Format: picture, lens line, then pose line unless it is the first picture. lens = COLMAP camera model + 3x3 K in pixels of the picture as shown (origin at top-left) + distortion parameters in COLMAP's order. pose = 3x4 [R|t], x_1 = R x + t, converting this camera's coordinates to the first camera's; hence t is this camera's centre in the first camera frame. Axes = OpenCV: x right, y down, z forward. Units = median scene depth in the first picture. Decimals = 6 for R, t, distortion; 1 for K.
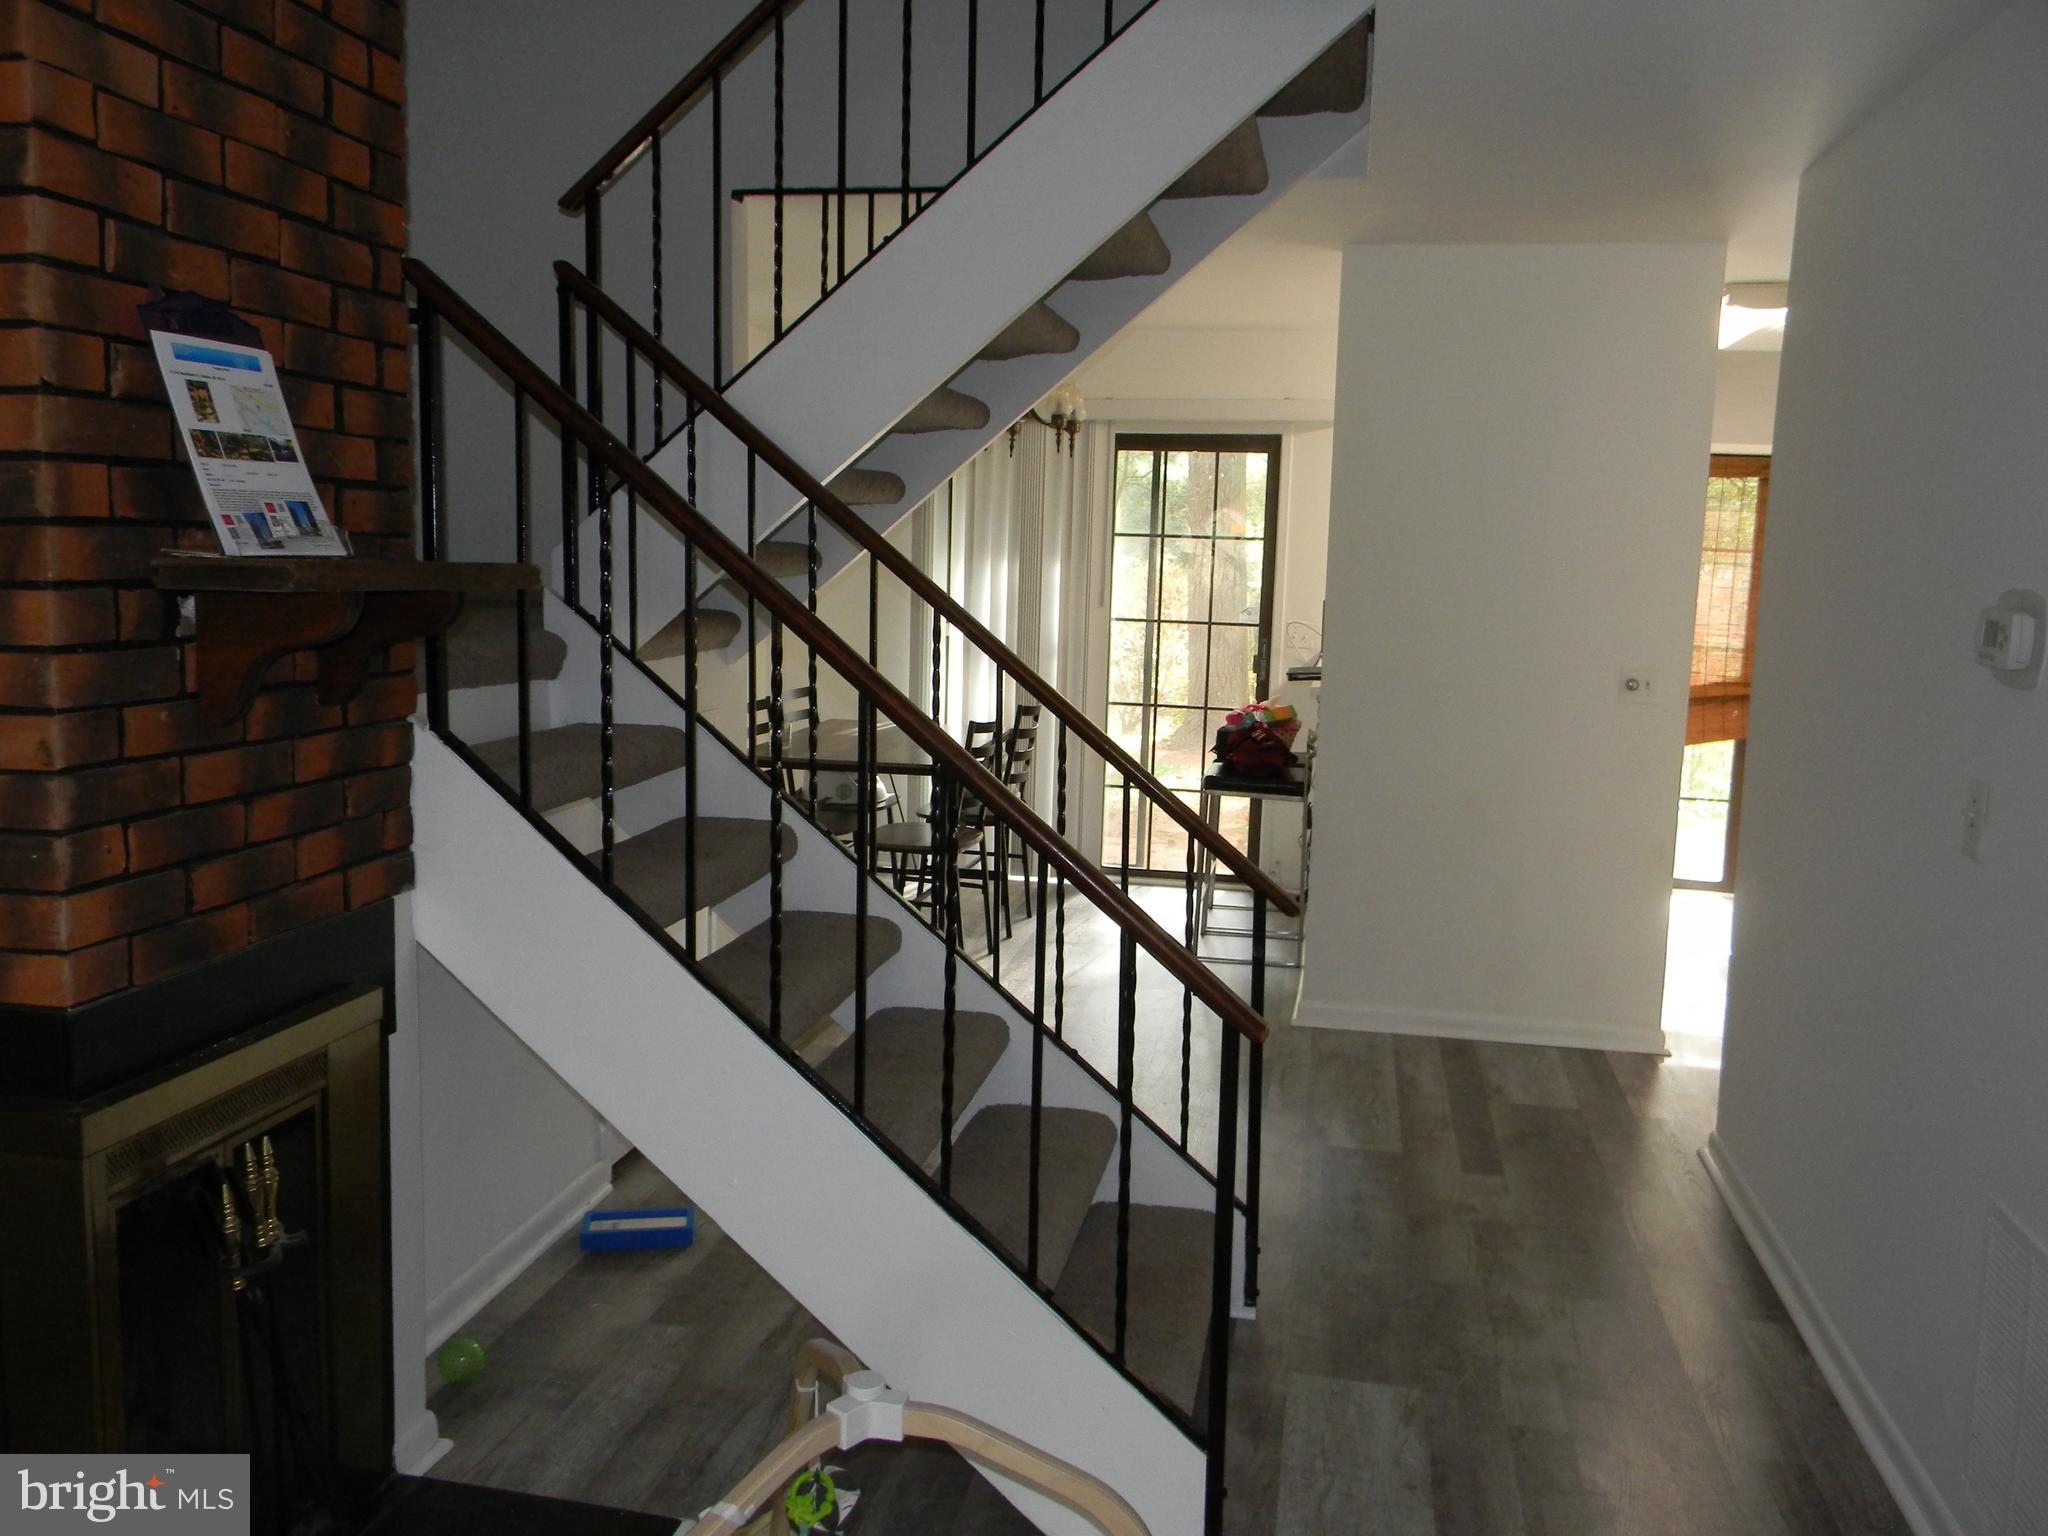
lens RADIAL K [[1618.2, 0, 1022.0], [0, 1618.2, 754.2], [0, 0, 1]] dist [0.023813, -0.016551]
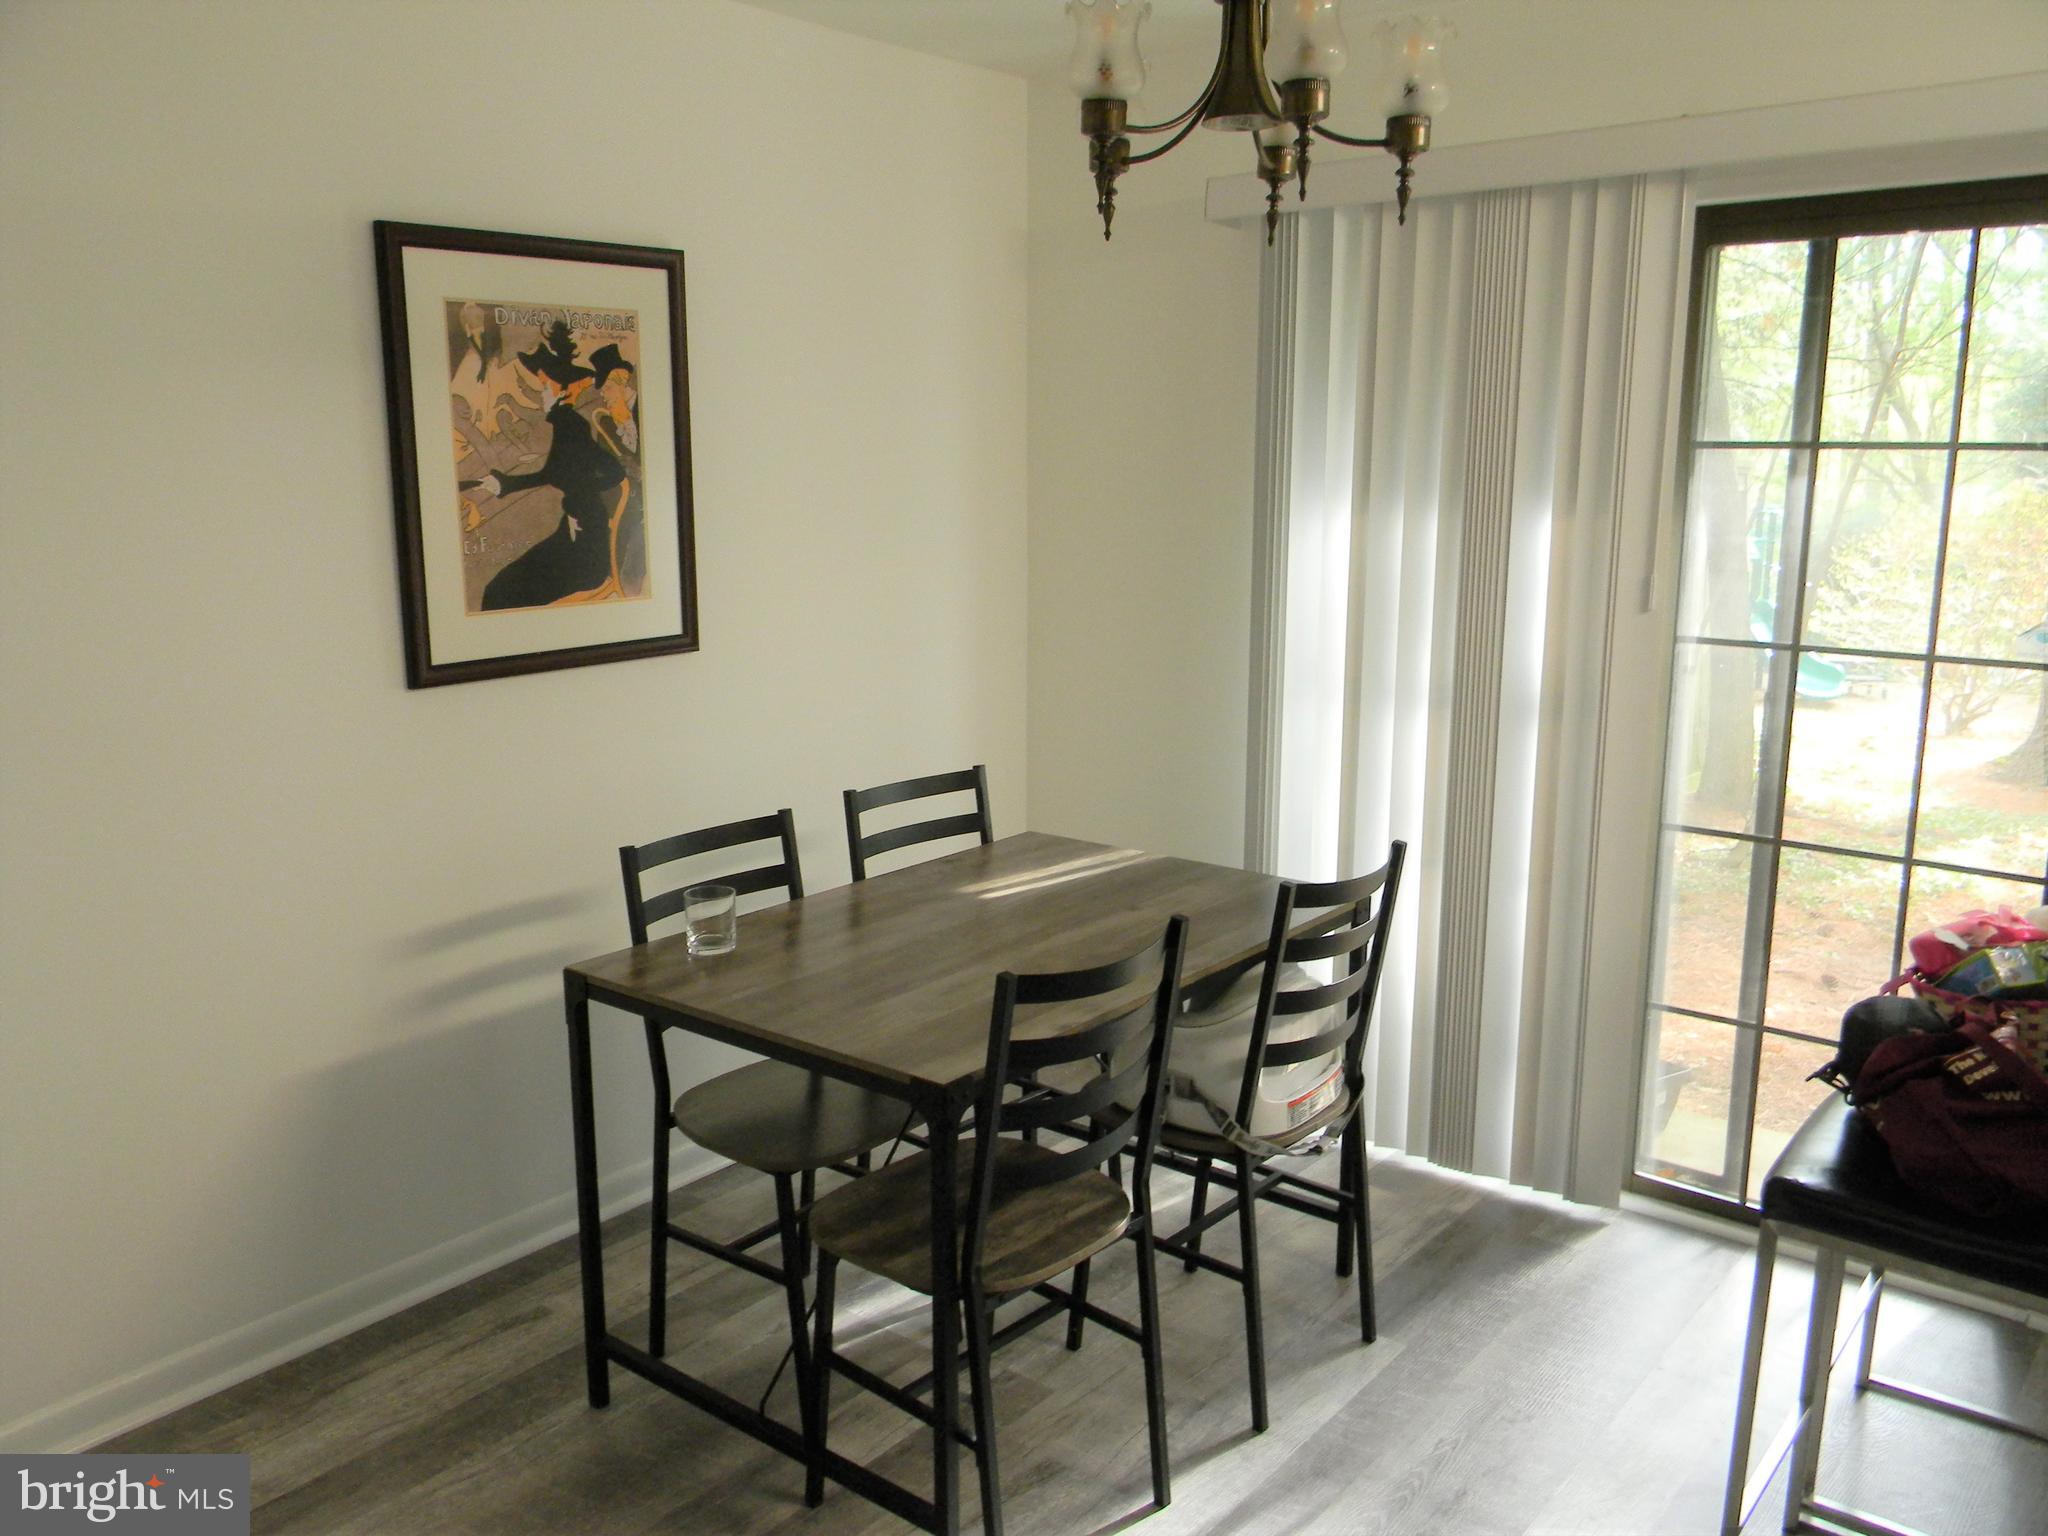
lens RADIAL K [[1618.2, 0, 1016.8], [0, 1618.2, 764.6], [0, 0, 1]] dist [0.023813, -0.016551]
pose [[0.885677, 0.060346, -0.460363, 0.103114], [-0.041036, 0.997811, 0.051848, -0.066015], [0.462485, -0.027029, 0.886215, 0.531046]]
